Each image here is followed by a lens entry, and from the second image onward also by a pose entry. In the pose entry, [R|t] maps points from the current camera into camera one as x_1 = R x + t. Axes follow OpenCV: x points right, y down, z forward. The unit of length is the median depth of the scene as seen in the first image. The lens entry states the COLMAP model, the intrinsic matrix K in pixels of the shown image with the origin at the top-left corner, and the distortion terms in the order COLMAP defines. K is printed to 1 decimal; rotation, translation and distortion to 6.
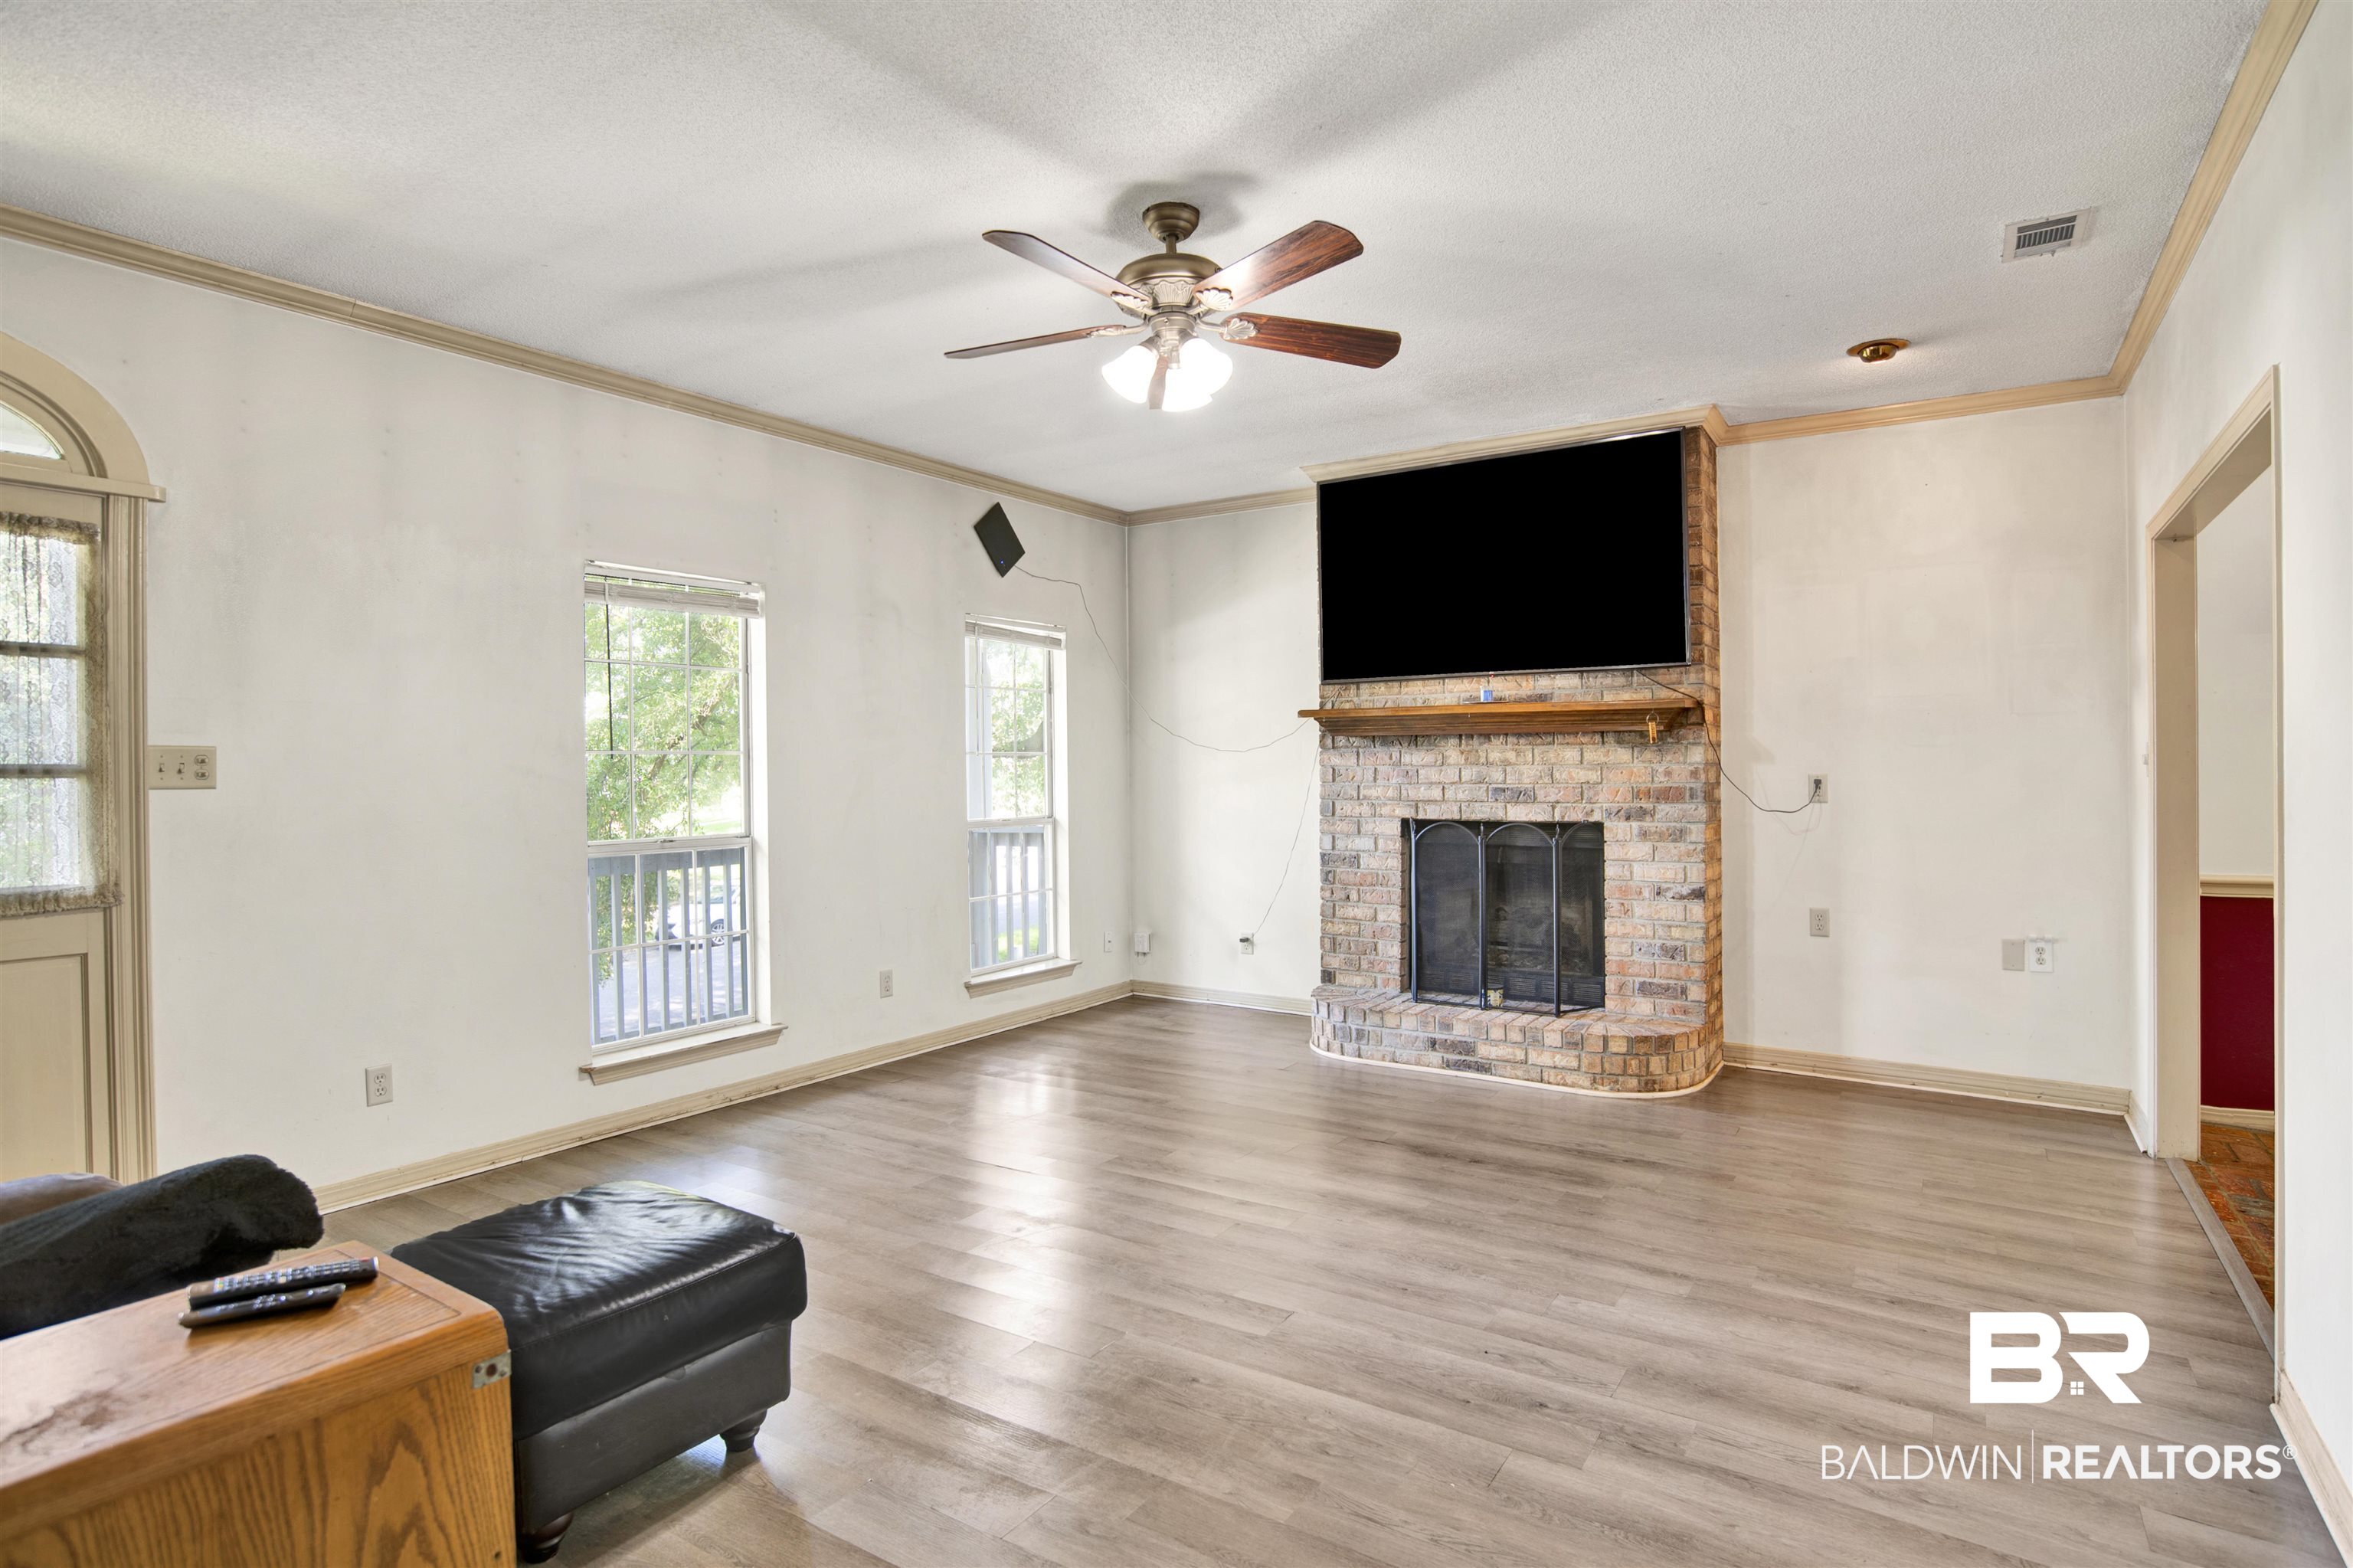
lens RADIAL K [[1235.9, 0, 1166.2], [0, 1235.9, 782.5], [0, 0, 1]] dist [-0.060675, 0.020673]
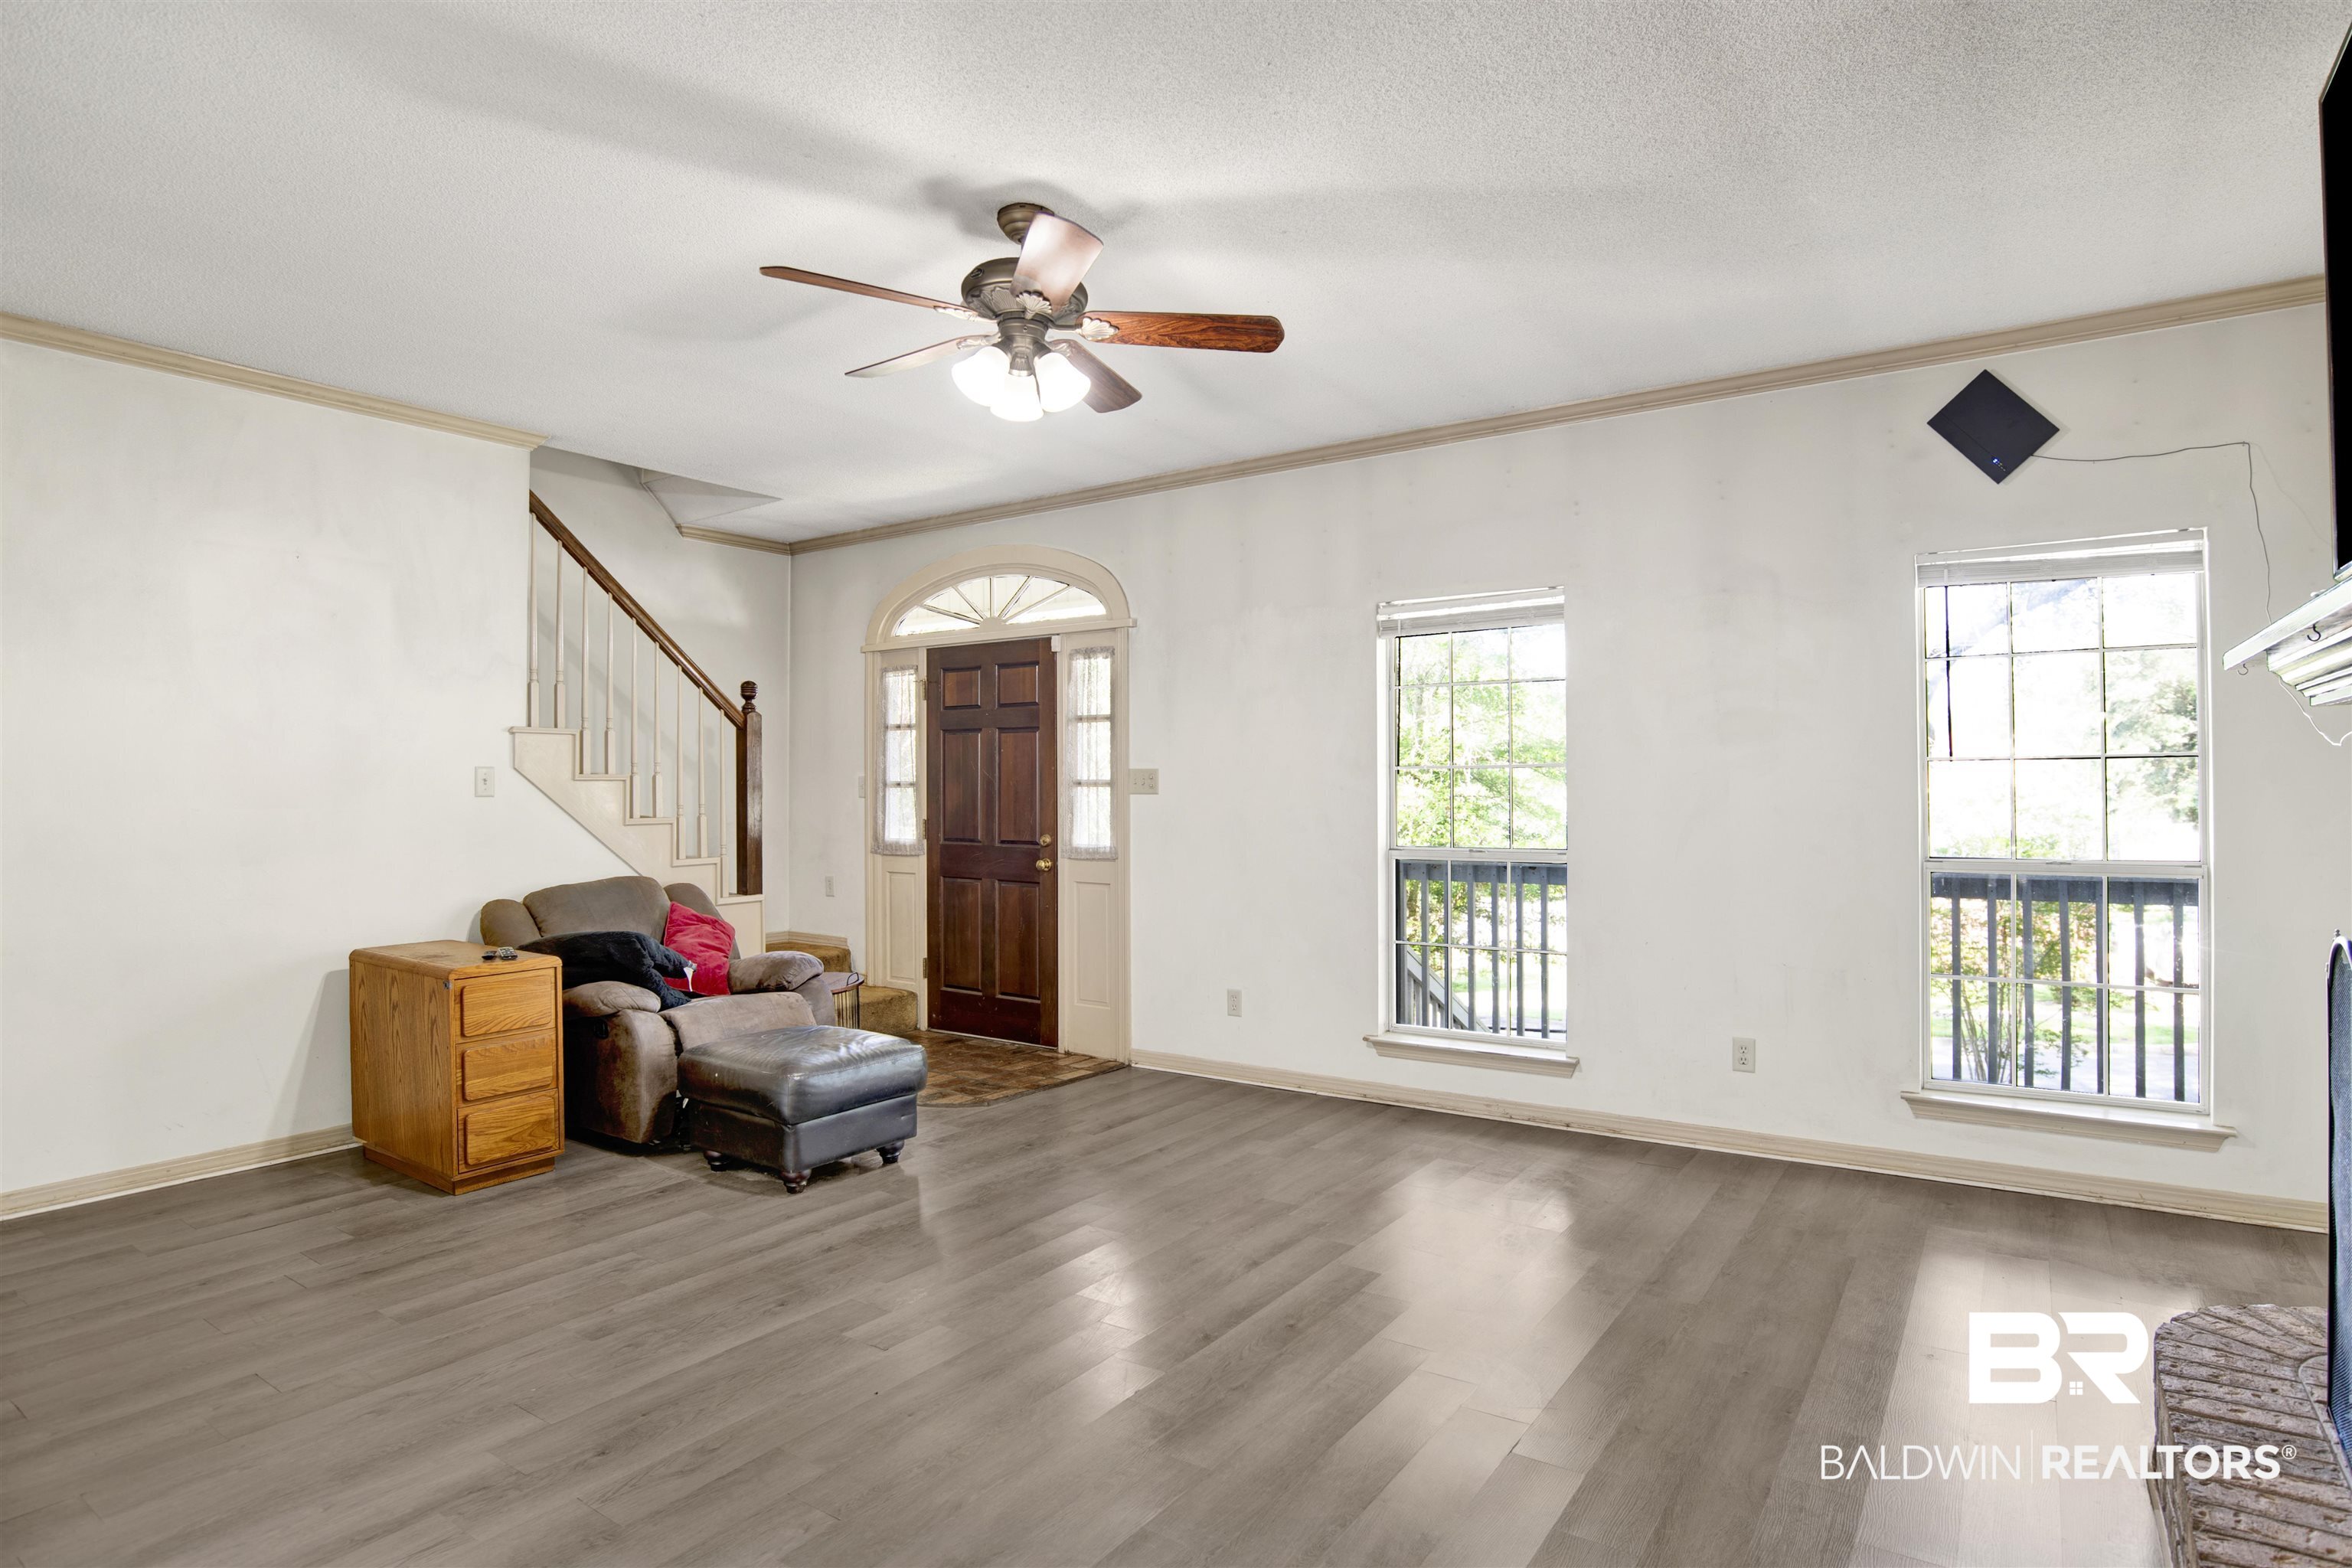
lens RADIAL K [[1227.8, 0, 1165.7], [0, 1227.8, 775.5], [0, 0, 1]] dist [-0.059070, 0.018803]
pose [[-0.013418, -0.001834, -0.999908, 0.939613], [-0.007176, 0.999973, -0.001738, -0.018652], [0.999884, 0.007152, -0.013430, 1.092539]]
